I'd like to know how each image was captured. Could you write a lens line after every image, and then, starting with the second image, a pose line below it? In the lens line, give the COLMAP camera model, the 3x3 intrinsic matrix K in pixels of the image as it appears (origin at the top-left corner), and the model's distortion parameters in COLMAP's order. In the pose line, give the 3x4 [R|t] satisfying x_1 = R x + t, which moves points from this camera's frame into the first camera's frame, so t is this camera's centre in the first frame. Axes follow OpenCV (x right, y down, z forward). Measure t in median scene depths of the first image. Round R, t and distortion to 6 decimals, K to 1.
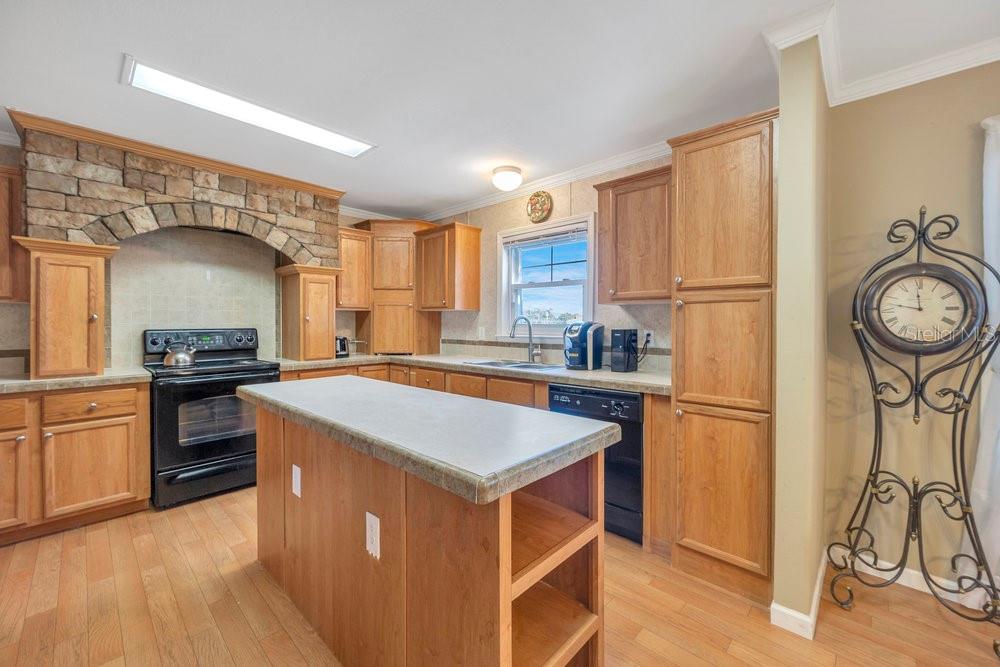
lens RADIAL K [[401.5, 0, 501.1], [0, 401.5, 331.9], [0, 0, 1]] dist [-0.008973, 0.000440]
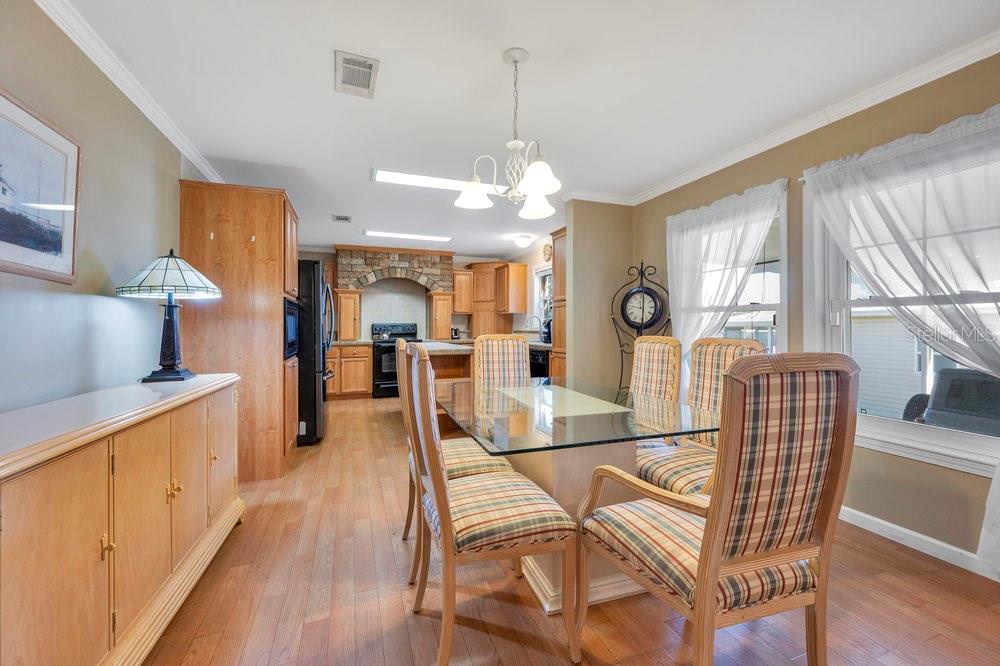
lens RADIAL K [[401.5, 0, 499.0], [0, 401.5, 330.7], [0, 0, 1]] dist [-0.008973, 0.000440]
pose [[0.895645, 0.001234, -0.444768, 0.771293], [-0.007127, 0.999908, -0.011577, 0.054500], [0.444712, 0.013538, 0.895571, -0.731308]]
